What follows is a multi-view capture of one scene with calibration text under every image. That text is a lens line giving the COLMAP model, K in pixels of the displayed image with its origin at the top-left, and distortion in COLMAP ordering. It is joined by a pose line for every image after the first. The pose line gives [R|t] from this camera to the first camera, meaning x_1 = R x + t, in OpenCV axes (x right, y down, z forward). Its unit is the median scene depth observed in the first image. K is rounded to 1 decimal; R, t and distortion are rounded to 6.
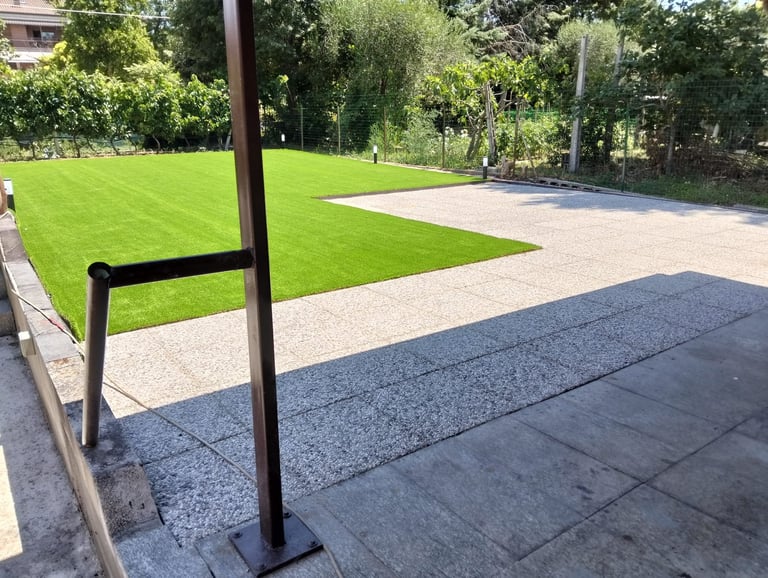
lens RADIAL K [[582.3, 0, 384.0], [0, 582.3, 289.0], [0, 0, 1]] dist [-0.000468, -0.007985]
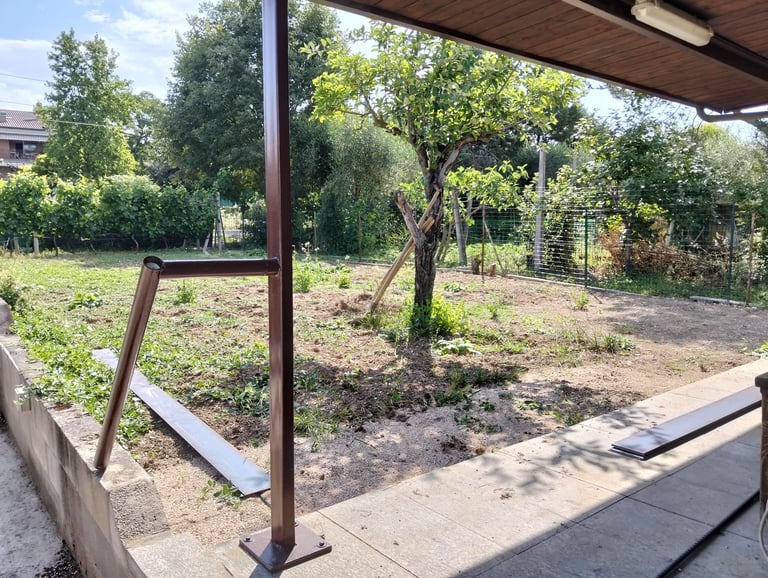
lens RADIAL K [[582.3, 0, 384.0], [0, 582.3, 289.0], [0, 0, 1]] dist [-0.000468, -0.007985]
pose [[0.998879, 0.000620, 0.047326, -0.037292], [0.007819, 0.984014, -0.177922, 0.105203], [-0.046680, 0.178093, 0.982906, -0.070969]]
